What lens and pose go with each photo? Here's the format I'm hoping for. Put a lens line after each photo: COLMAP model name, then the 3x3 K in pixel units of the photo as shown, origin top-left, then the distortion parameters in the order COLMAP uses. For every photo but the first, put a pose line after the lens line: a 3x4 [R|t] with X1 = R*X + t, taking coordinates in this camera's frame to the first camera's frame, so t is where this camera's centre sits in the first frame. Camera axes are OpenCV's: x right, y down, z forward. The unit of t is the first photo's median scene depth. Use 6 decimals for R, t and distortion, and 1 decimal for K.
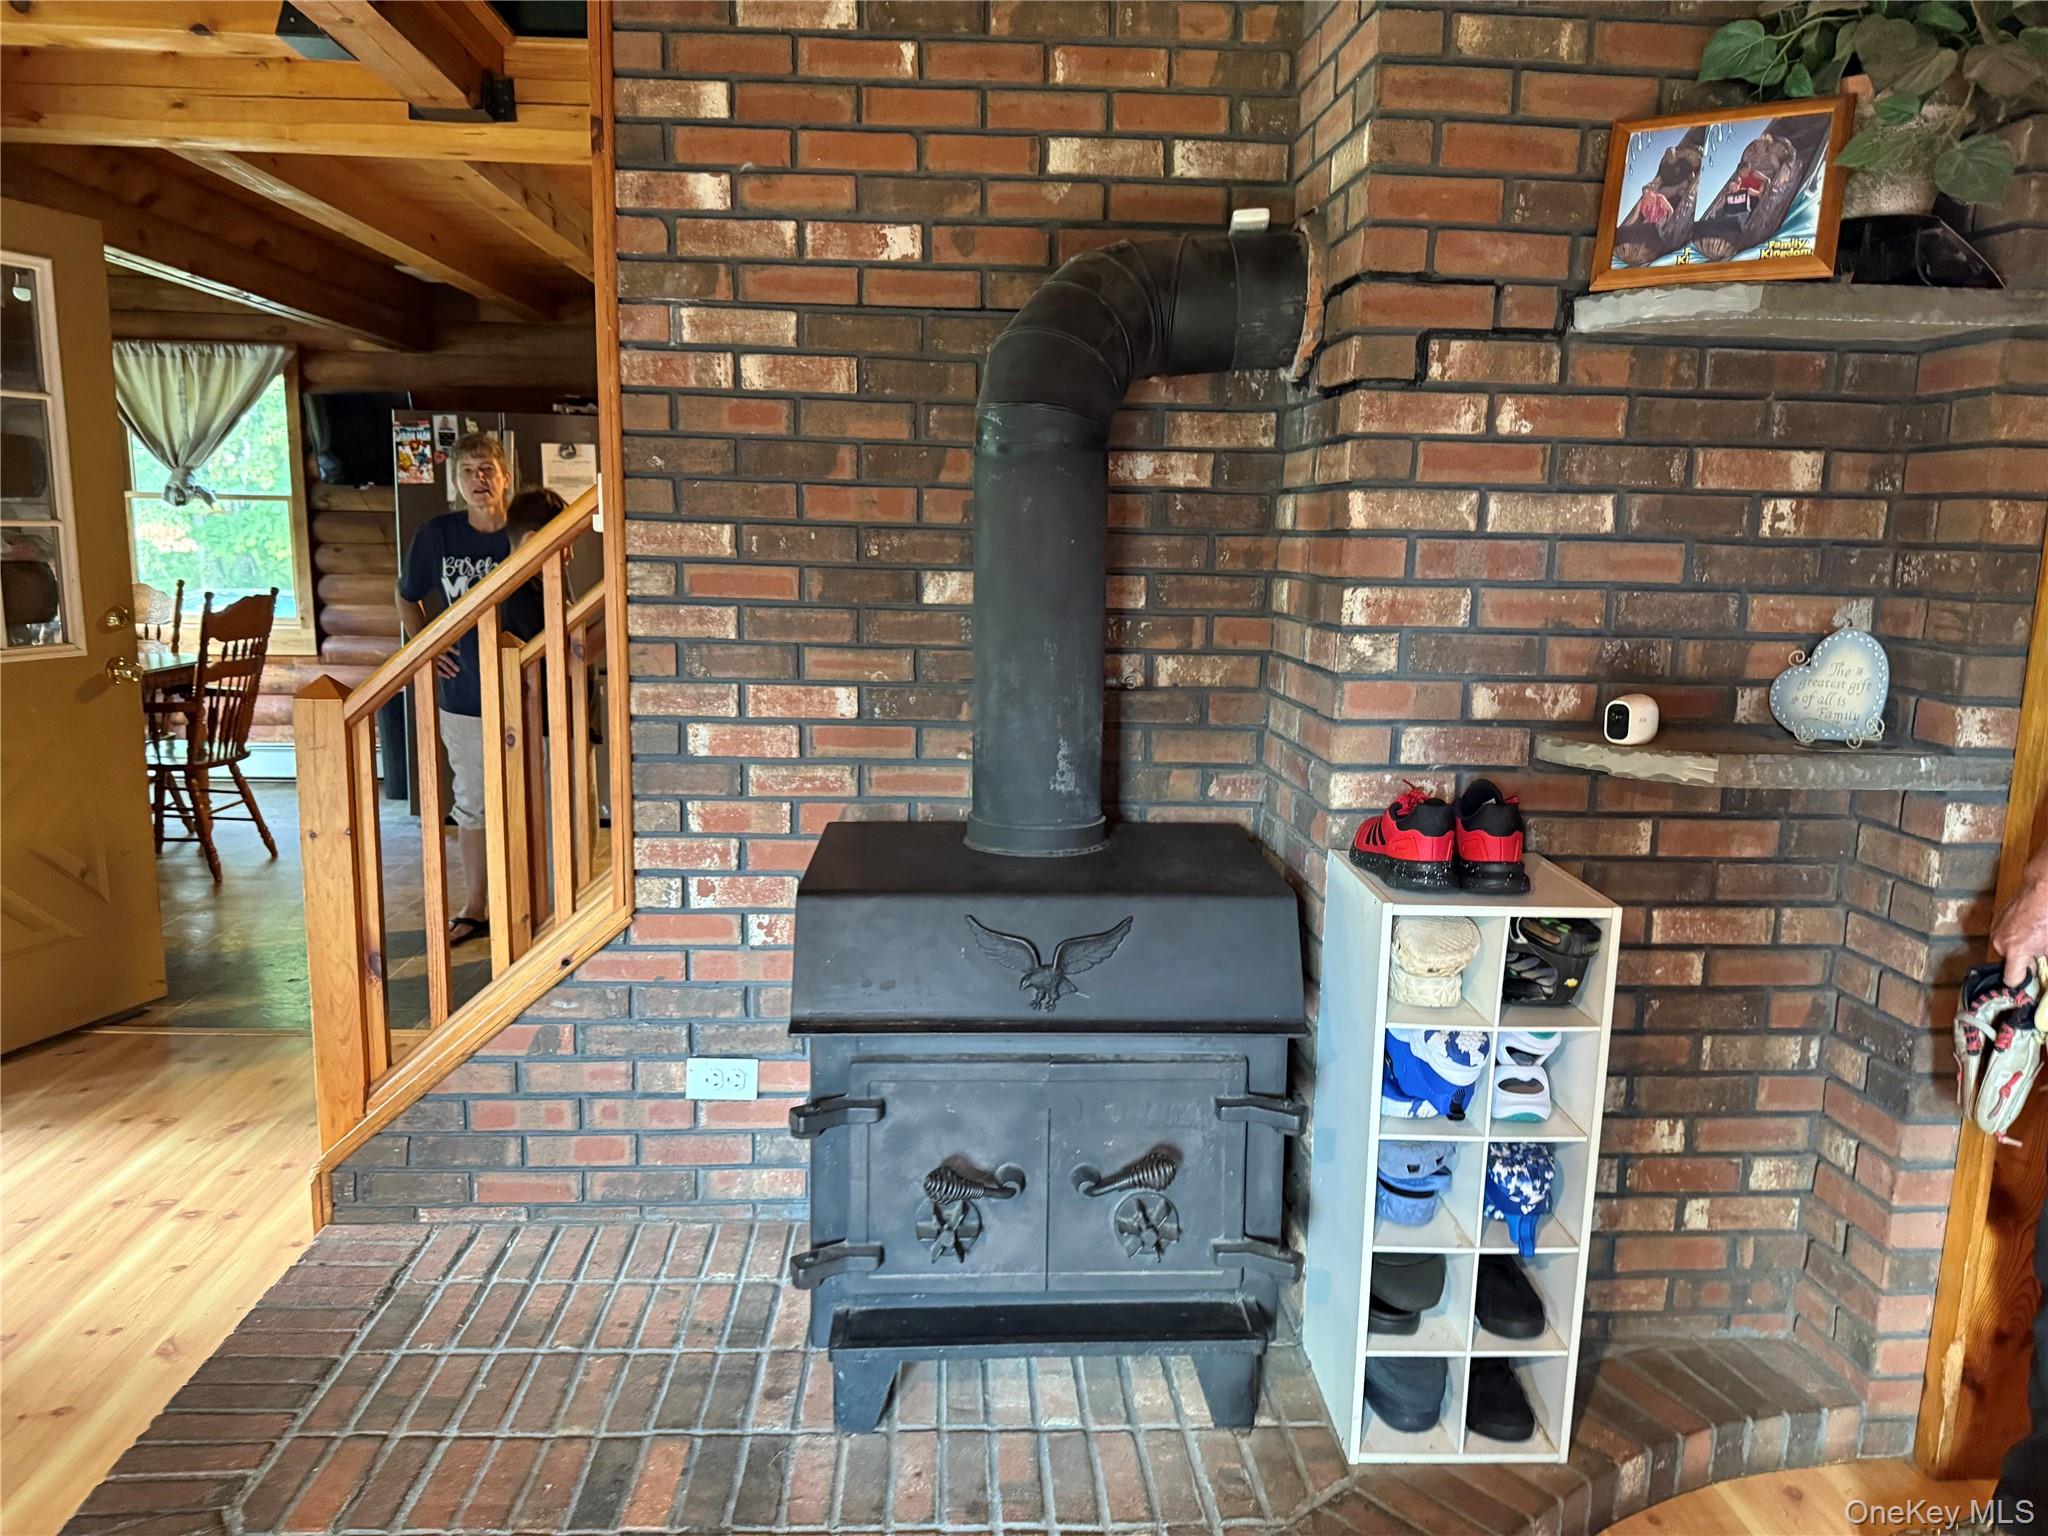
lens RADIAL K [[1430.4, 0, 1013.6], [0, 1430.4, 768.8], [0, 0, 1]] dist [0.092596, -0.141202]
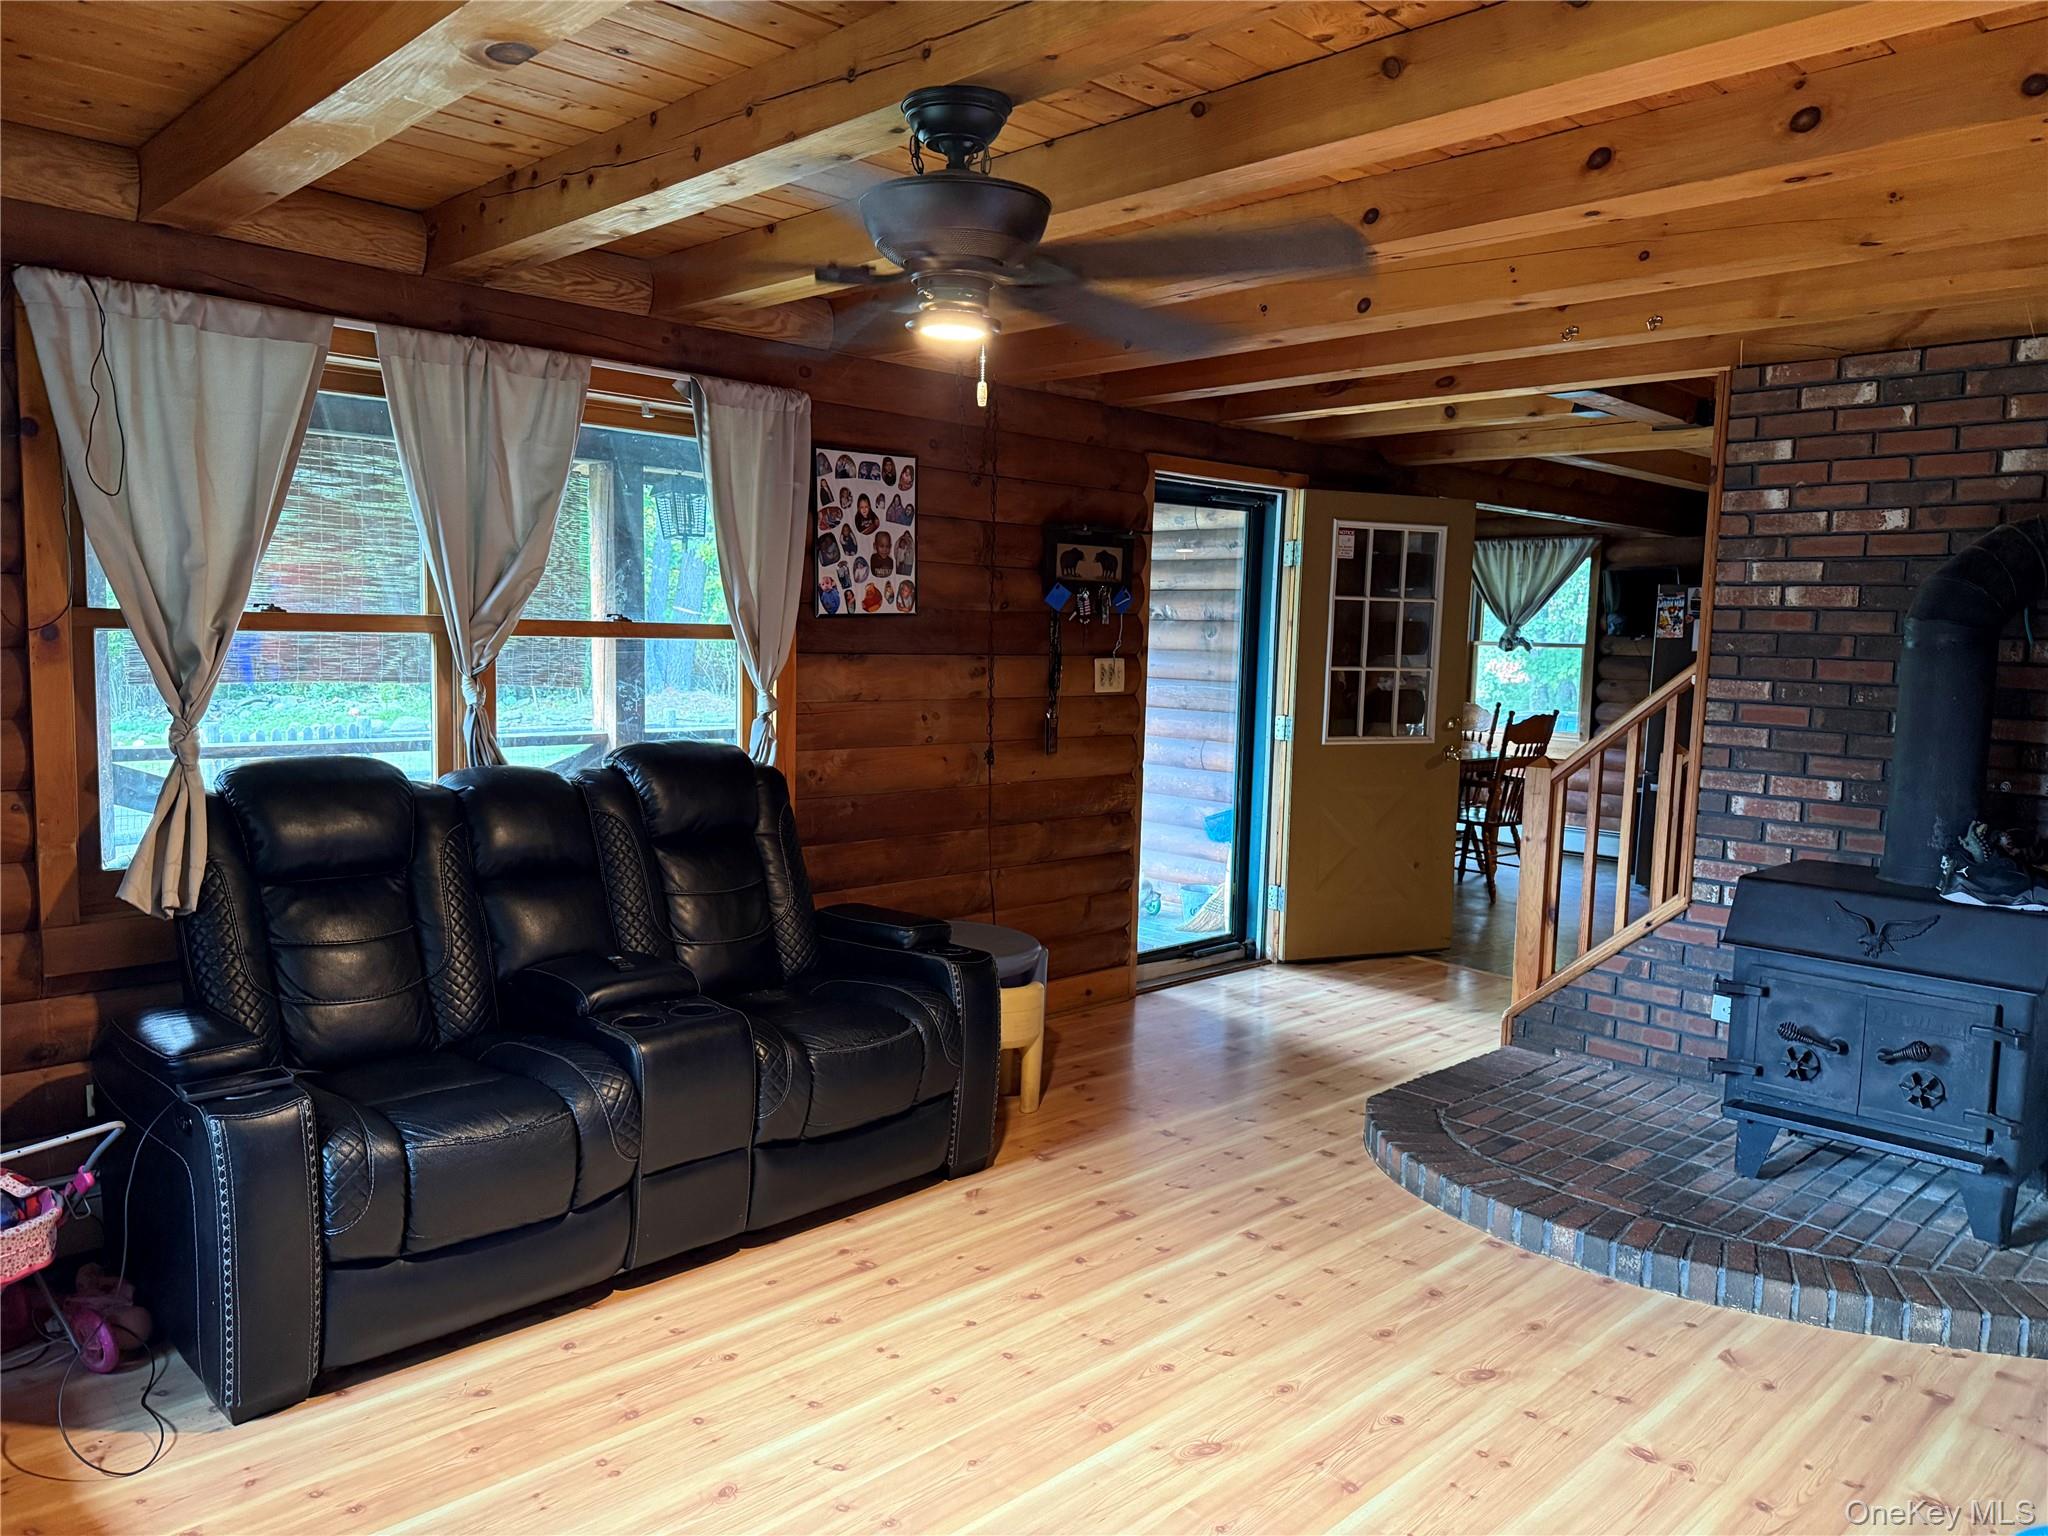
lens RADIAL K [[1430.4, 0, 1013.6], [0, 1430.4, 768.8], [0, 0, 1]] dist [0.092596, -0.141202]
pose [[0.654342, 0.074324, -0.752537, 0.518321], [-0.139818, 0.989891, -0.023808, 0.099500], [0.743160, 0.120797, 0.658119, -0.793602]]
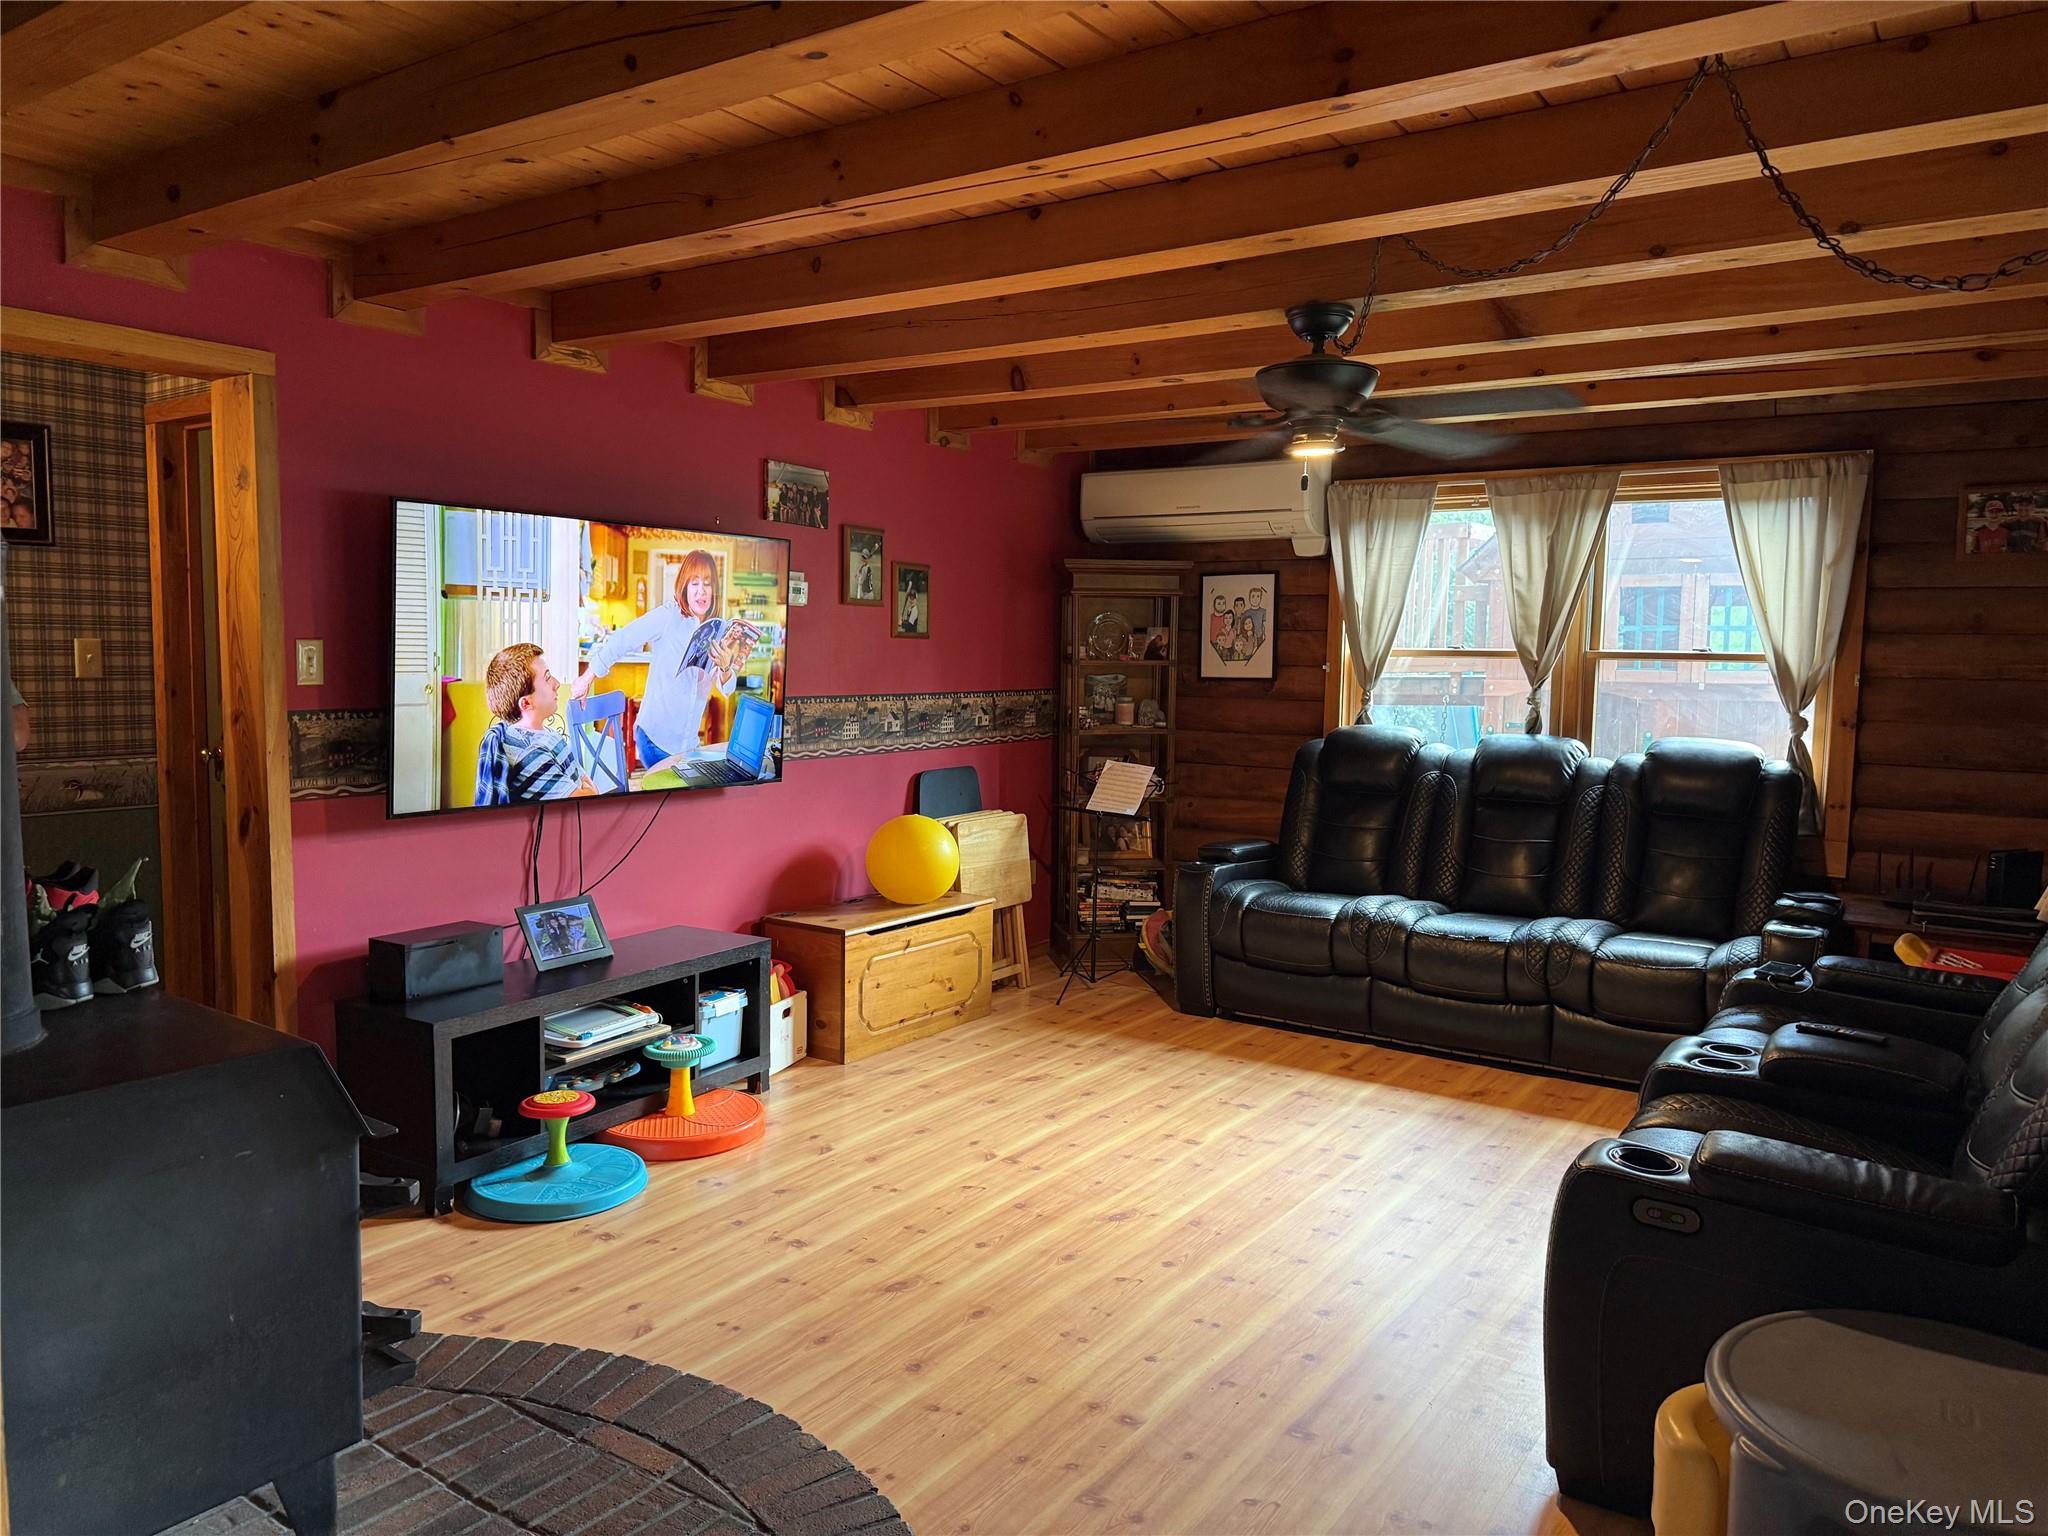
lens RADIAL K [[1430.4, 0, 1013.6], [0, 1430.4, 768.8], [0, 0, 1]] dist [0.092596, -0.141202]
pose [[-0.788821, -0.085885, 0.608593, -0.863986], [0.072787, 0.970167, 0.231252, -0.230730], [-0.610299, 0.226713, -0.759037, 1.070191]]
